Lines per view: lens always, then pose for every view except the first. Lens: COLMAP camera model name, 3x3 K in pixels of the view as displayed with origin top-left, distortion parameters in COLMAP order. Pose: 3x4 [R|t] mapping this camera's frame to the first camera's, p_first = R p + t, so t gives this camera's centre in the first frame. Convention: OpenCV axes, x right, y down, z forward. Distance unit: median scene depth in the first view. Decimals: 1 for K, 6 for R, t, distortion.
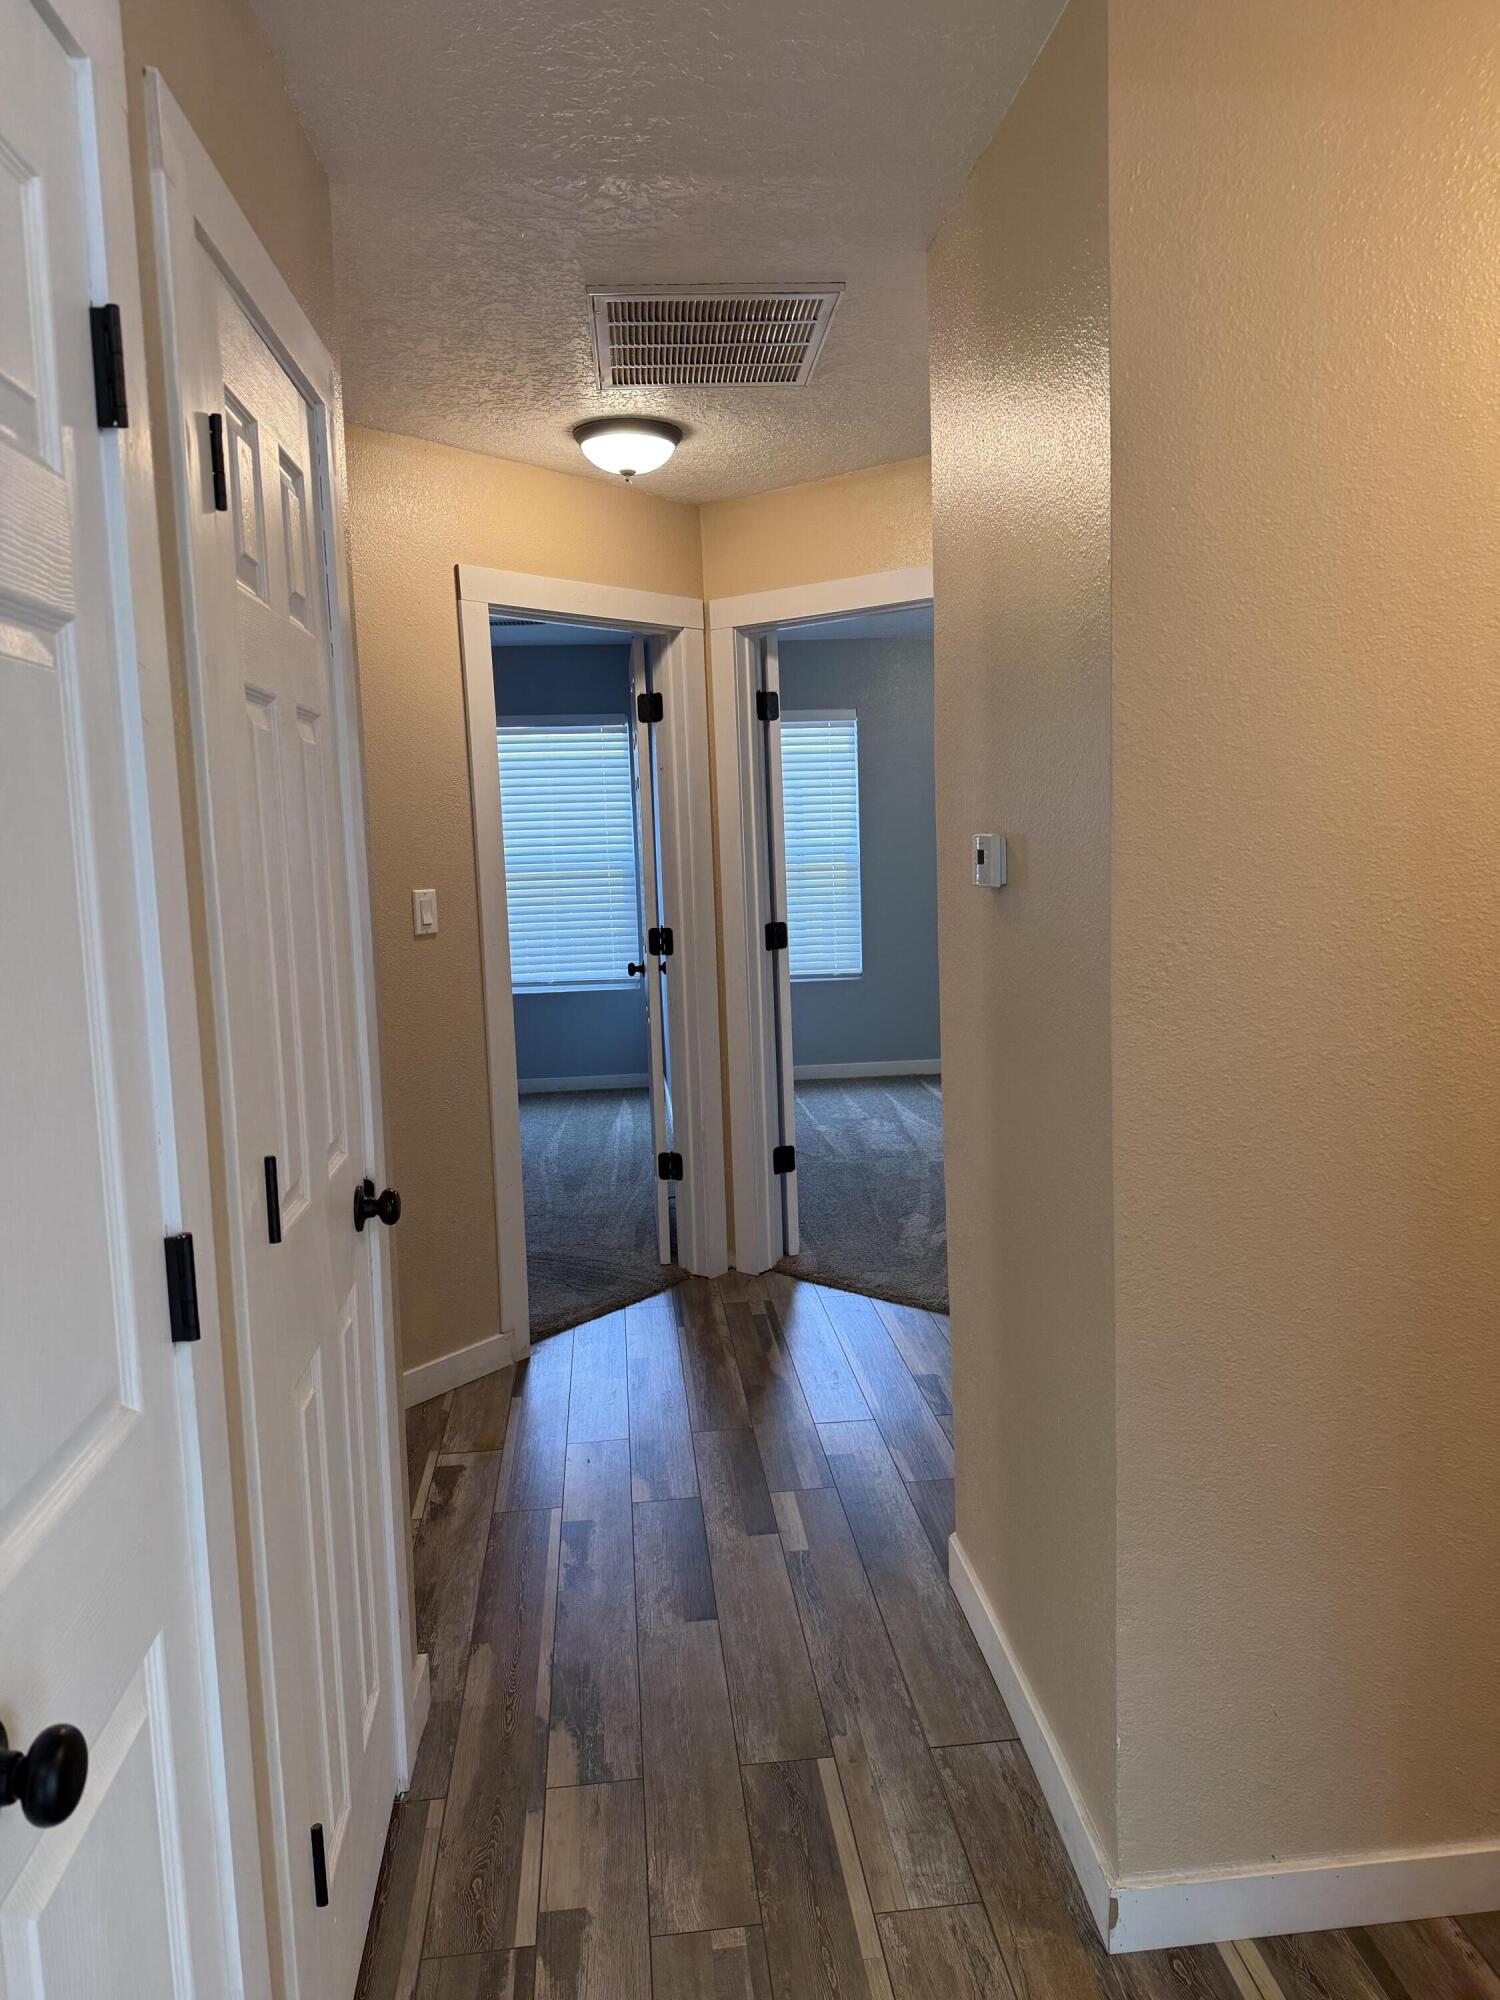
lens RADIAL K [[1404.3, 0, 750.0], [0, 1404.3, 1000.0], [0, 0, 1]] dist [0.075877, -0.089489]
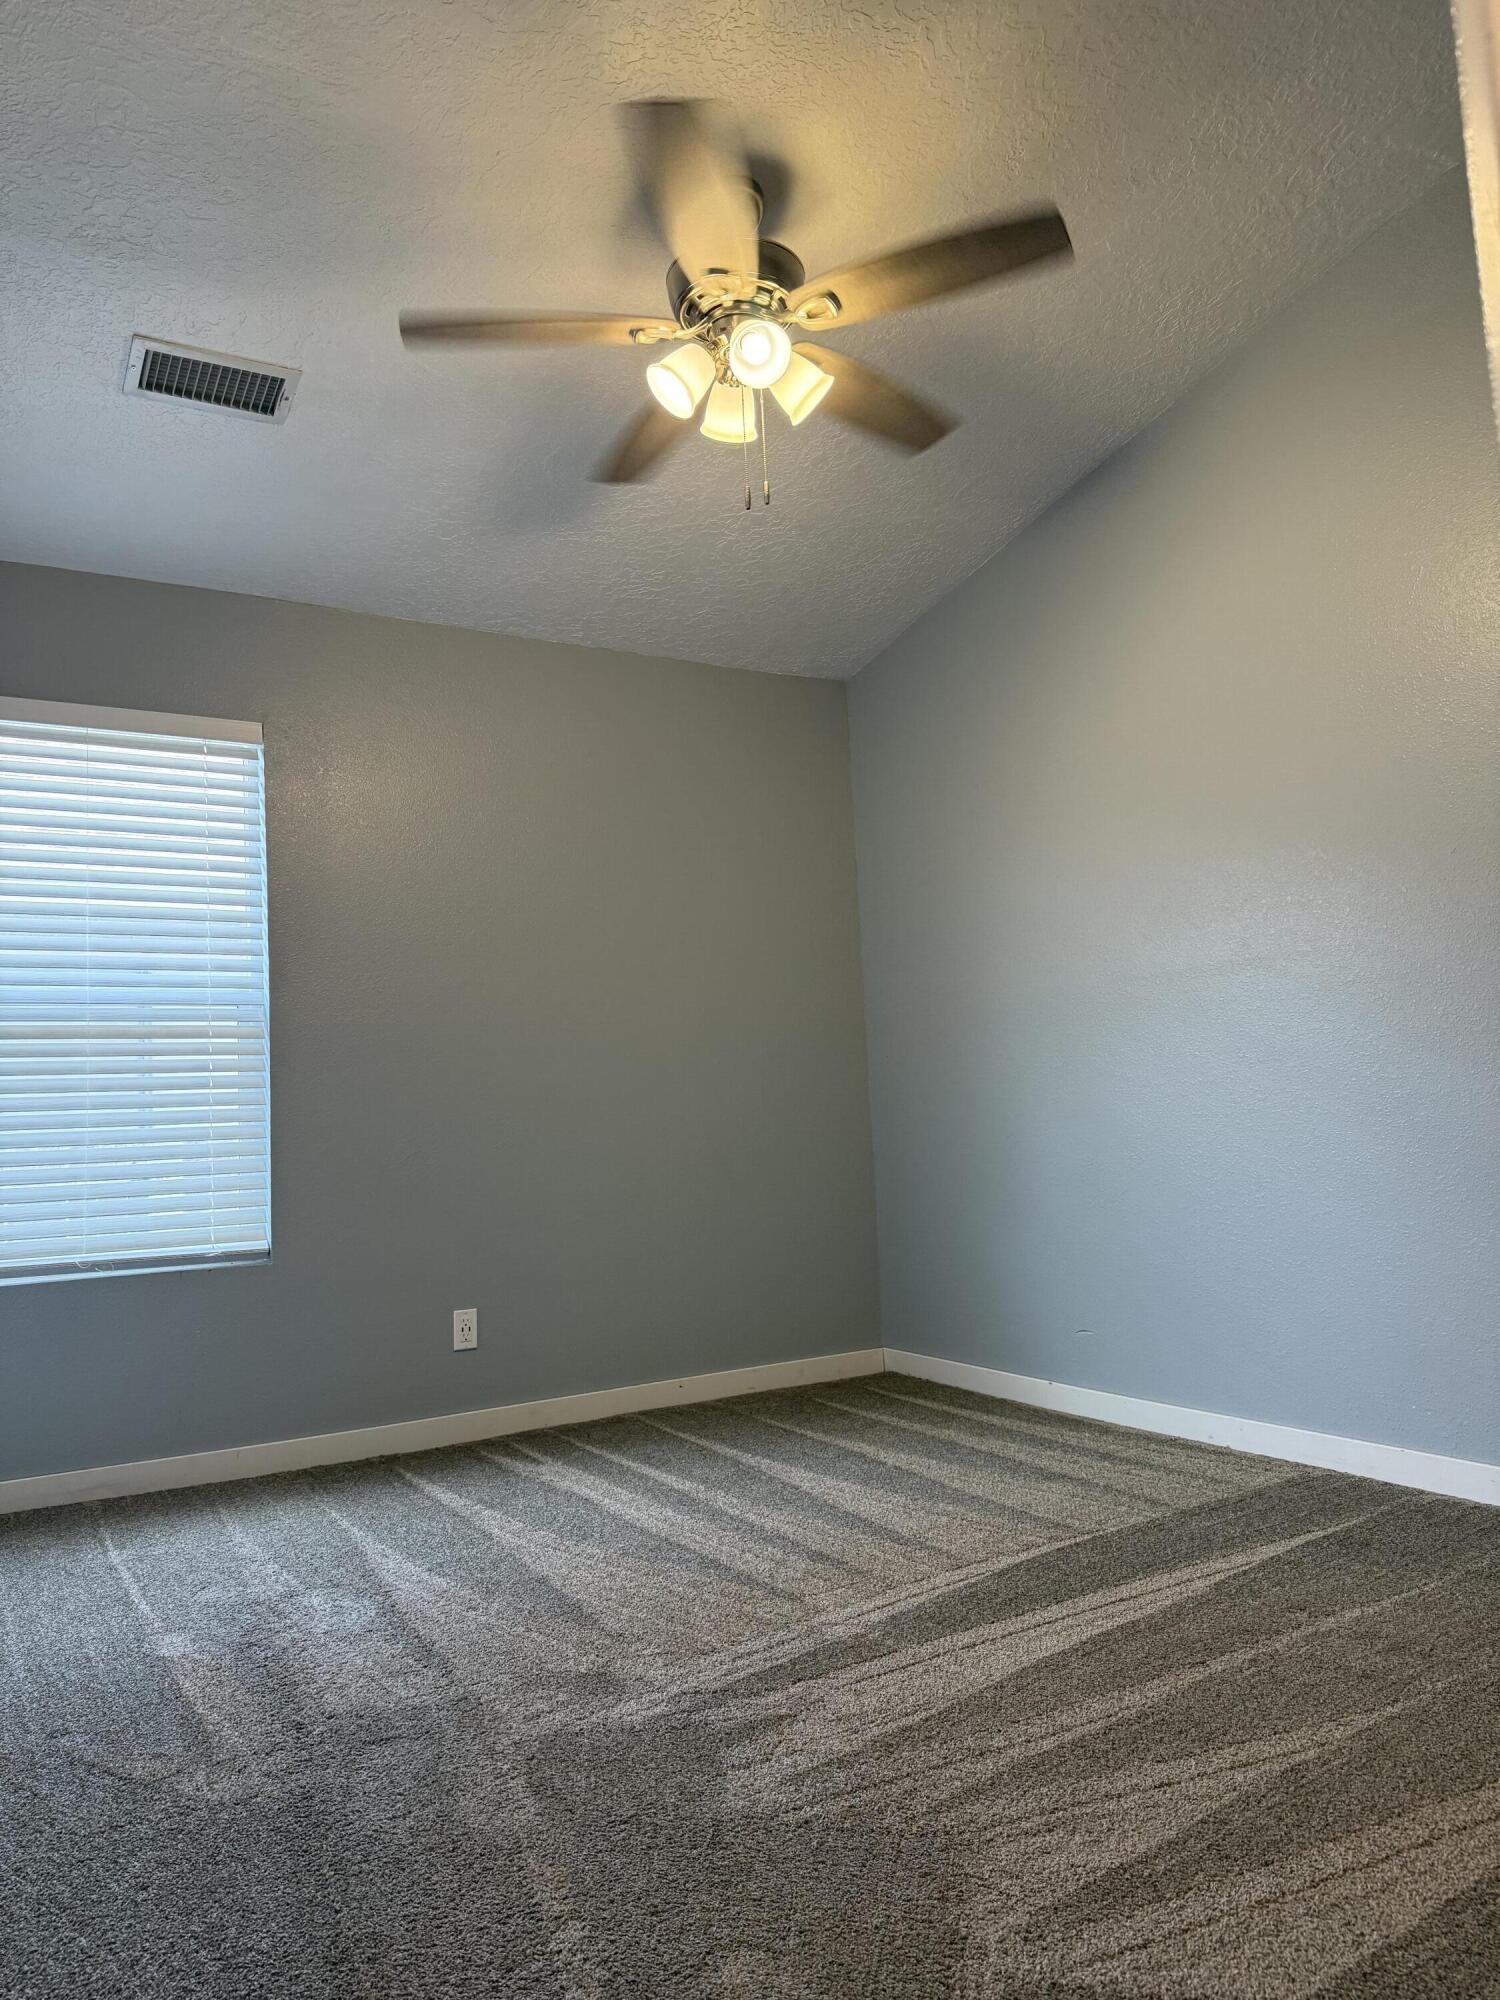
lens RADIAL K [[1404.3, 0, 750.0], [0, 1404.3, 1000.0], [0, 0, 1]] dist [0.075877, -0.089489]
pose [[0.908251, 0.028518, 0.417453, 0.026713], [0.069552, 0.973506, -0.217828, 0.017175], [-0.412605, 0.226877, 0.882204, 0.546510]]
